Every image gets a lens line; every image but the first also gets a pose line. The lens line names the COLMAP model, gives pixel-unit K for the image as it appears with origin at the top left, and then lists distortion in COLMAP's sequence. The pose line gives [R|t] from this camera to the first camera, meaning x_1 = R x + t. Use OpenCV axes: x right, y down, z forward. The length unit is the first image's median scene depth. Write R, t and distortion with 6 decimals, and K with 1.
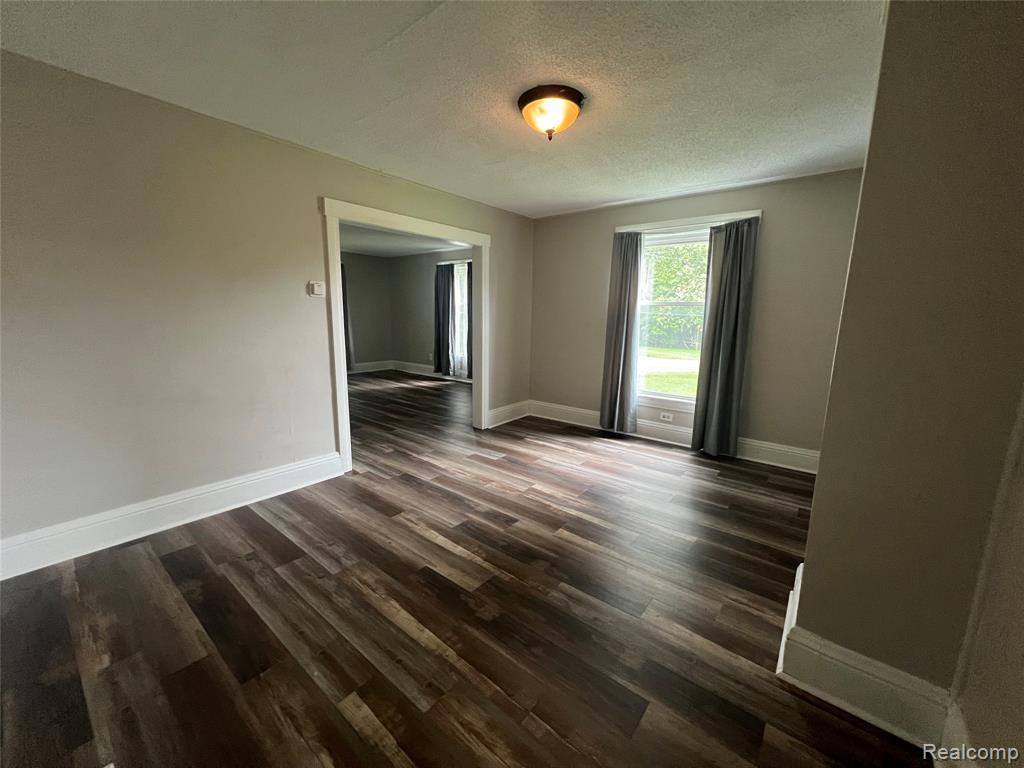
lens RADIAL K [[408.8, 0, 514.8], [0, 408.8, 383.6], [0, 0, 1]] dist [-0.000585, 0.000417]
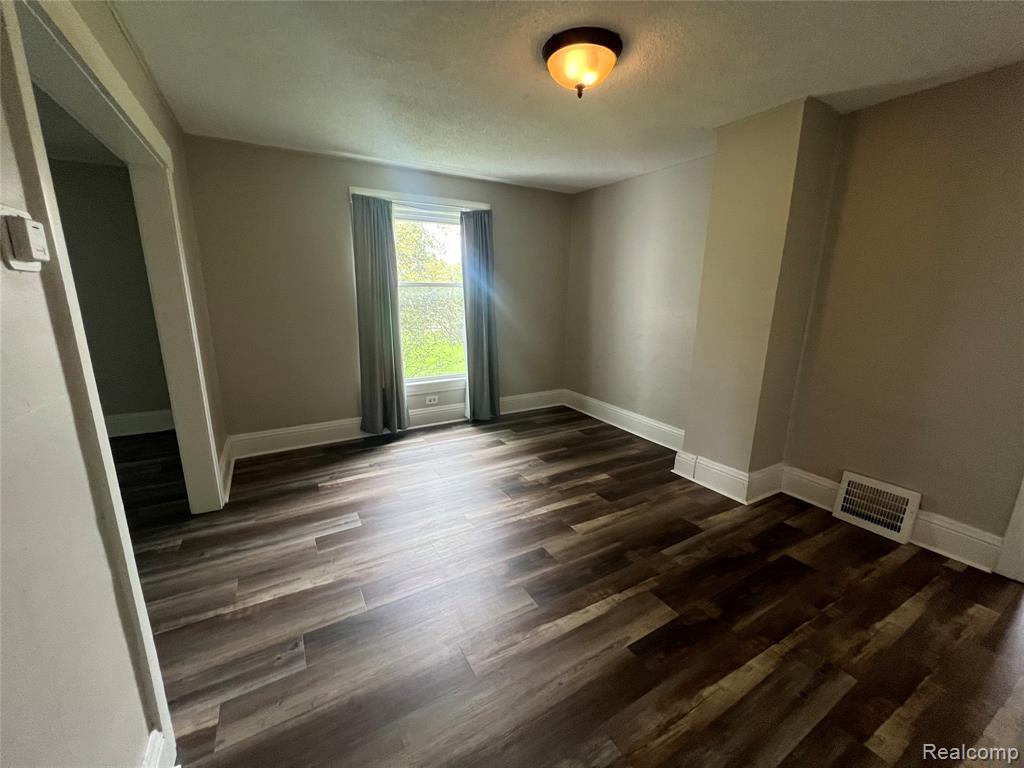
lens RADIAL K [[408.8, 0, 509.6], [0, 408.8, 380.8], [0, 0, 1]] dist [-0.000585, 0.000417]
pose [[0.360929, -0.214216, 0.907657, -0.546254], [0.160582, 0.973000, 0.165782, -0.118834], [-0.918664, 0.085918, 0.385583, 0.542842]]
